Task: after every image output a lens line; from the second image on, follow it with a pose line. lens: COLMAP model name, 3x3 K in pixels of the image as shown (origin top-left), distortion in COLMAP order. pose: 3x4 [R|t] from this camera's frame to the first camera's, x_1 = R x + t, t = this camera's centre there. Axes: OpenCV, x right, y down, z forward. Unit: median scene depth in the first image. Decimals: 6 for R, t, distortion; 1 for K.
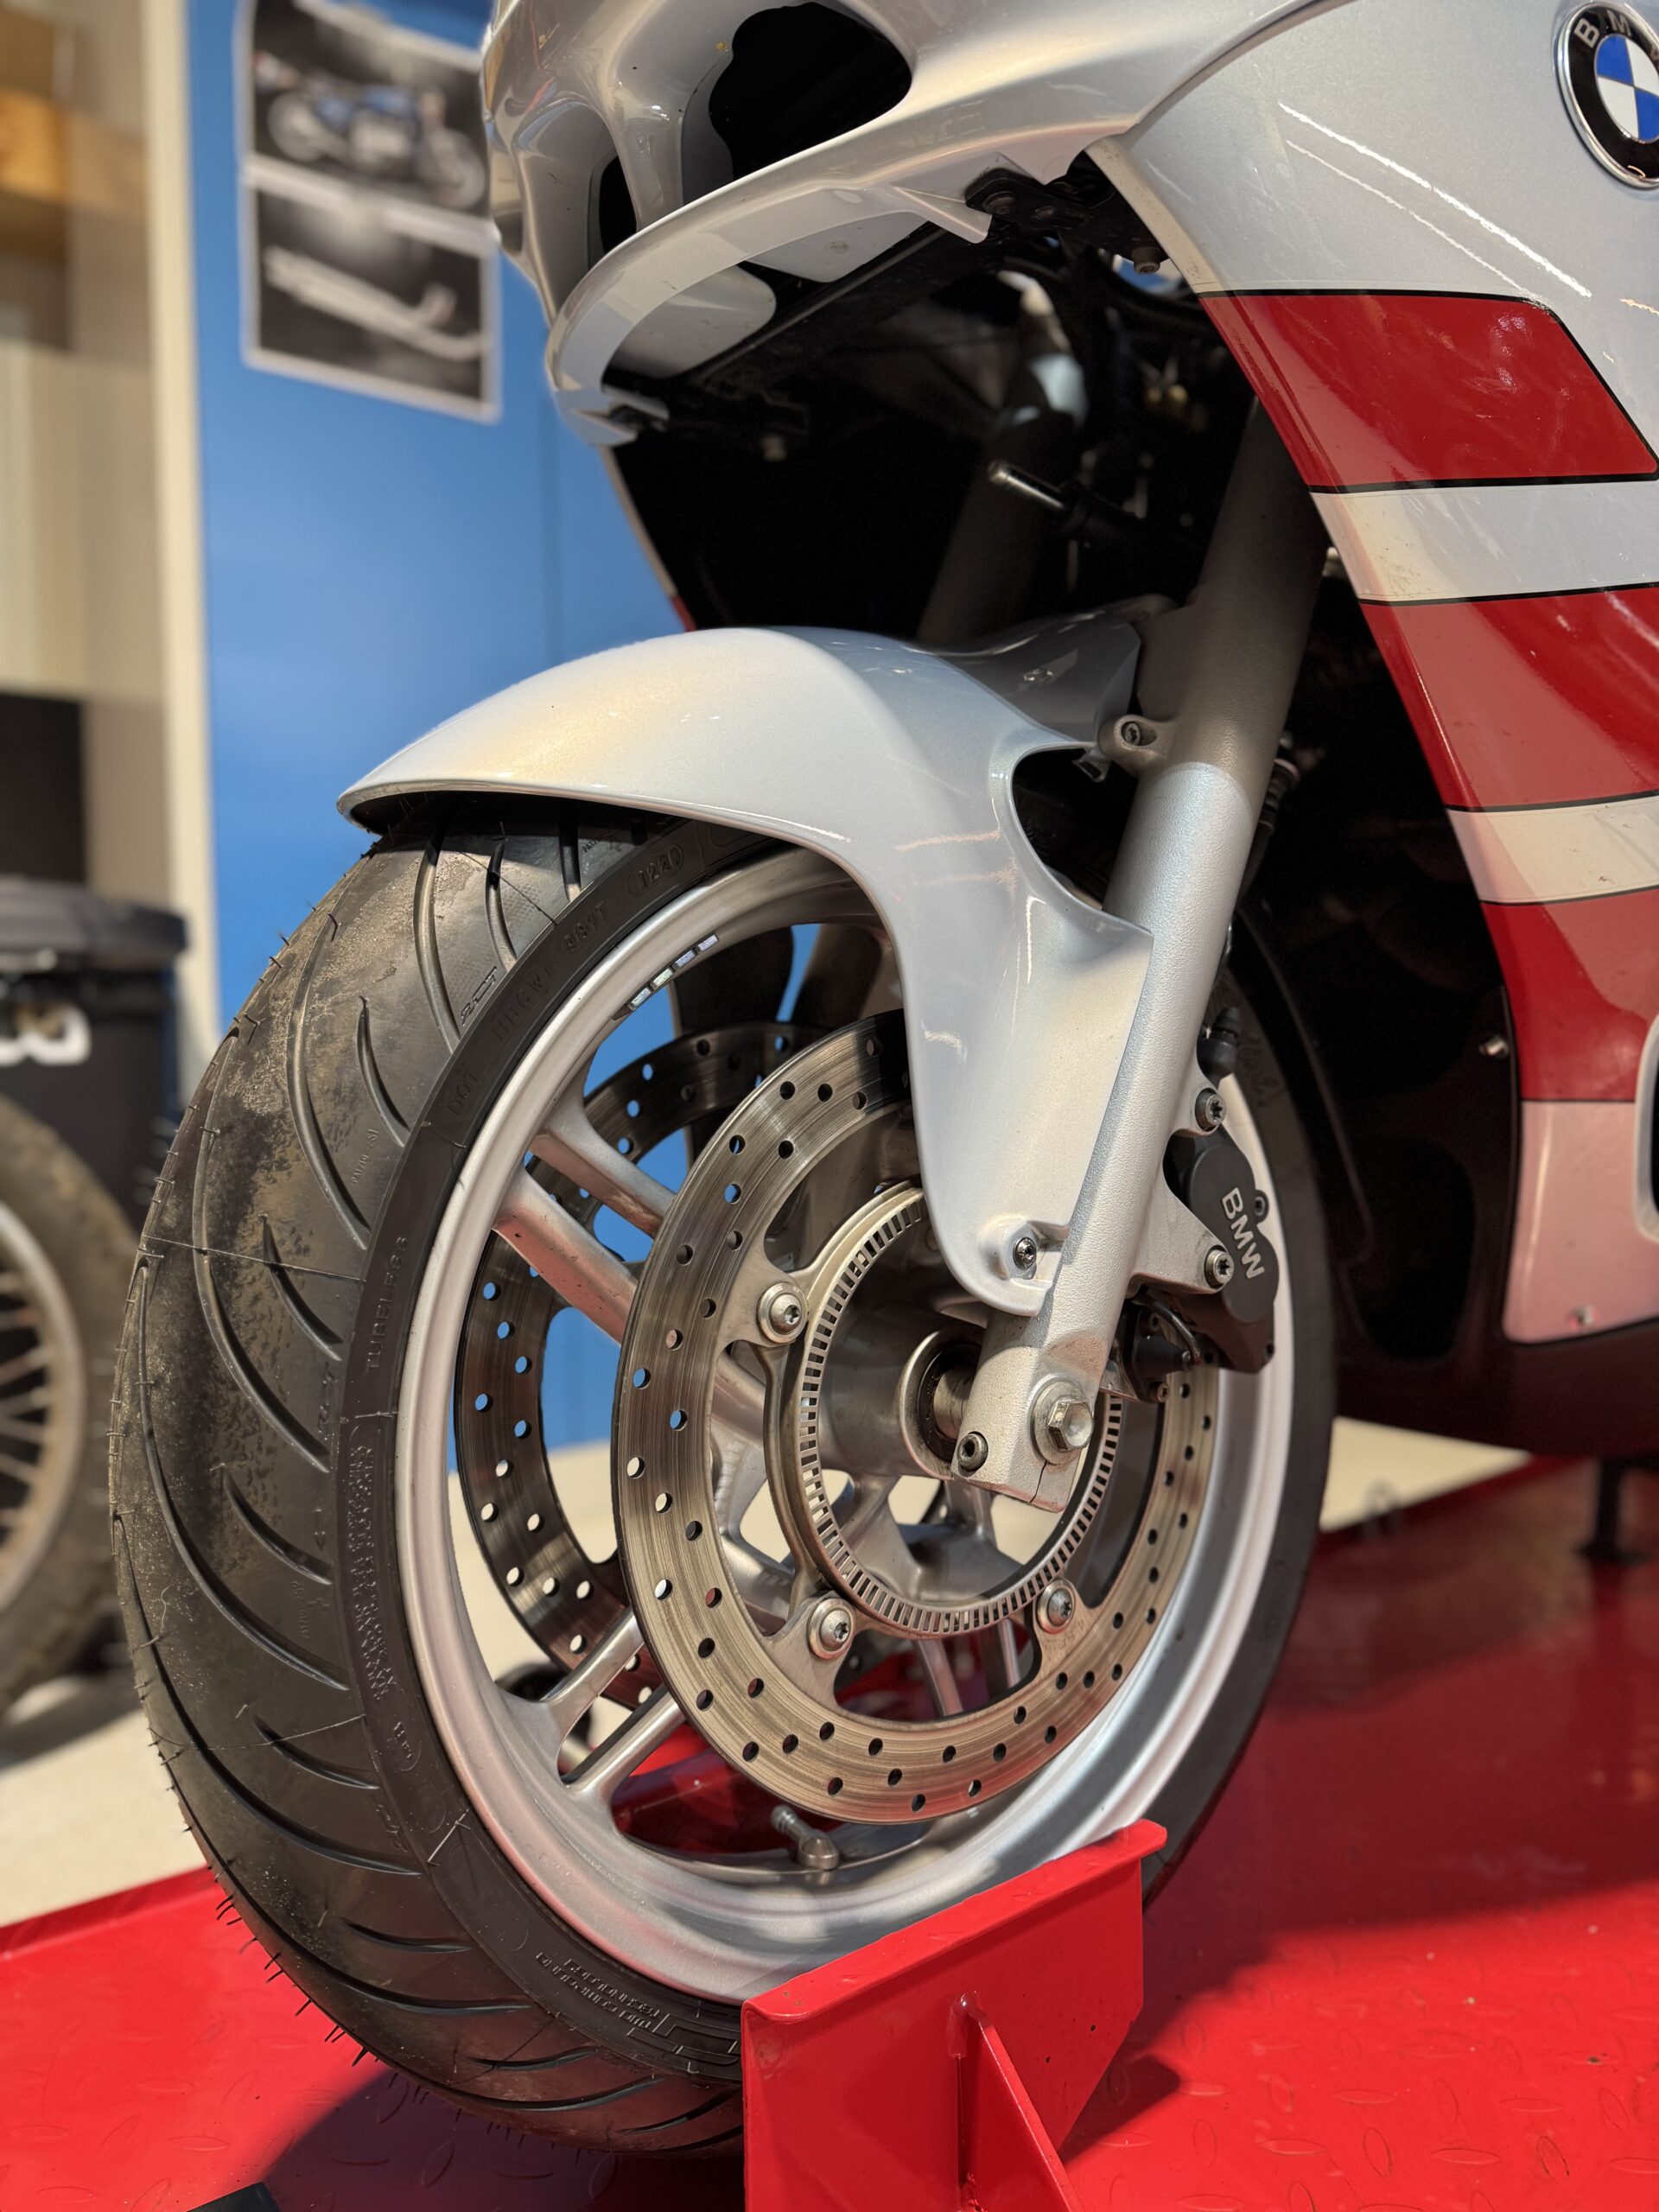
lens RADIAL K [[1562.1, 0, 815.6], [0, 1562.1, 1105.9], [0, 0, 1]] dist [-0.021208, -0.004665]
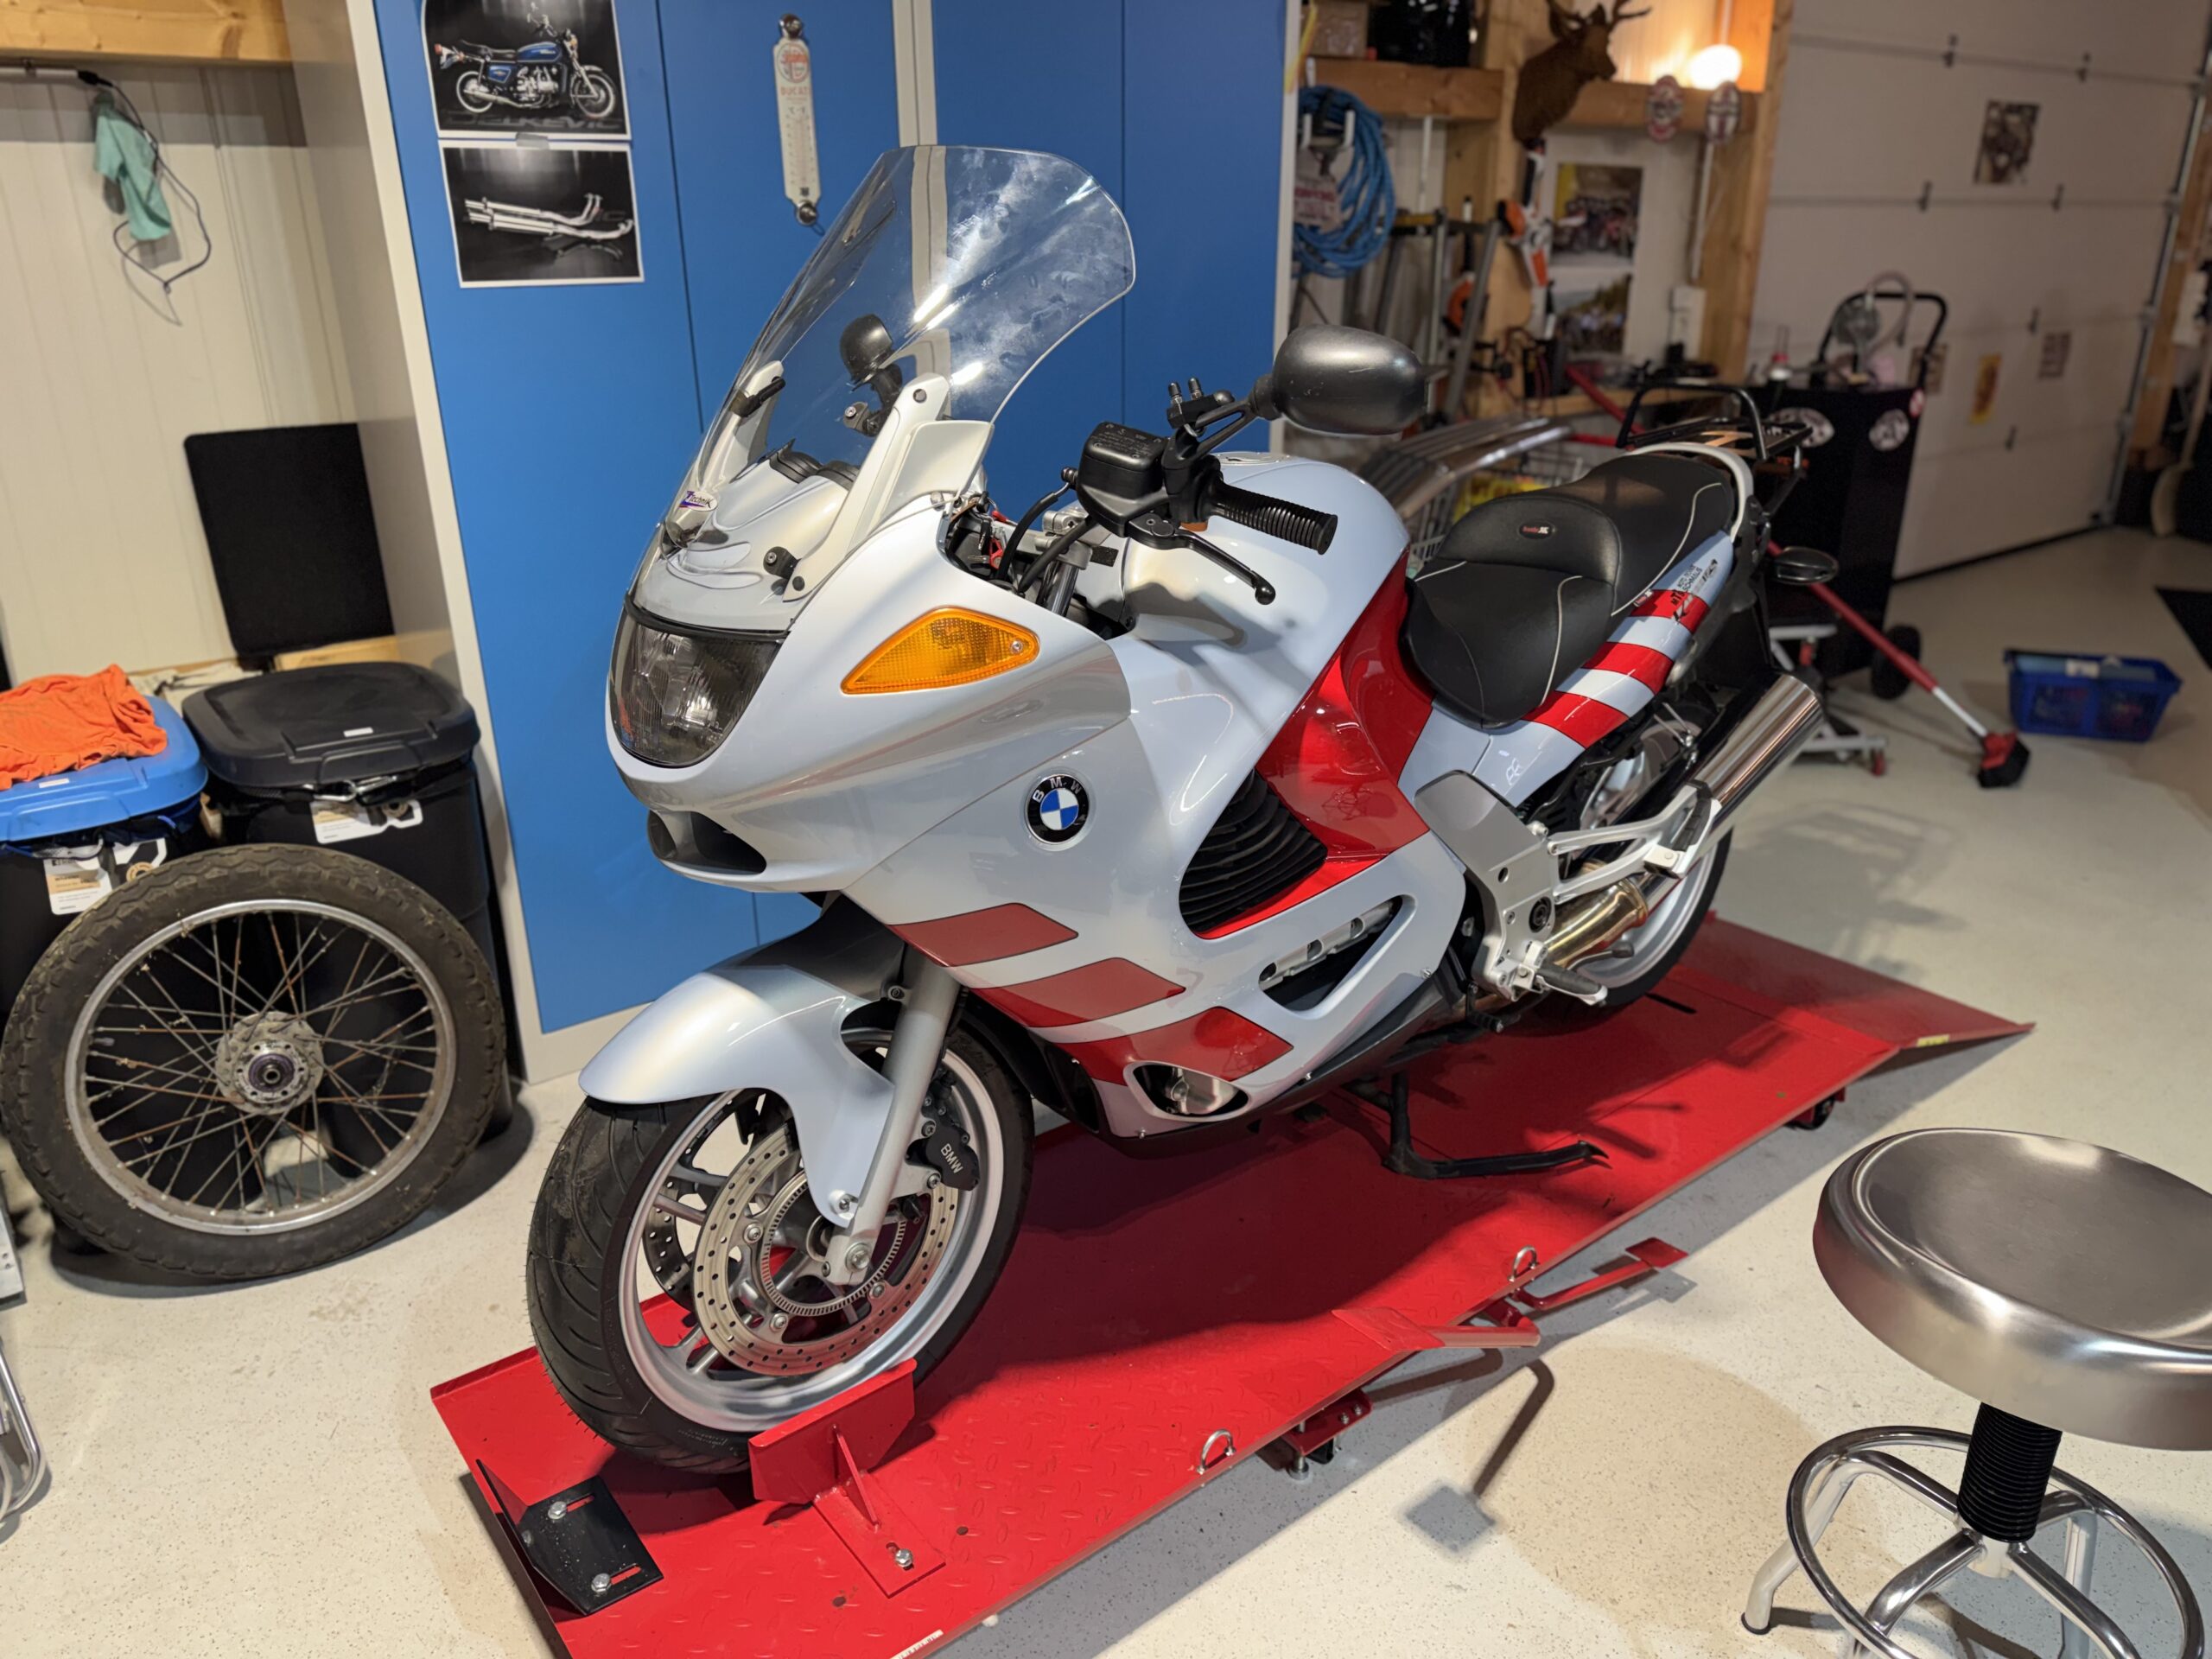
lens RADIAL K [[1562.1, 0, 1114.0], [0, 1562.1, 825.7], [0, 0, 1]] dist [-0.021208, -0.004665]
pose [[0.999742, 0.008510, 0.021059, 0.500075], [-0.015369, 0.936127, 0.351327, -1.378694], [-0.016724, -0.351560, 0.936016, -1.234079]]
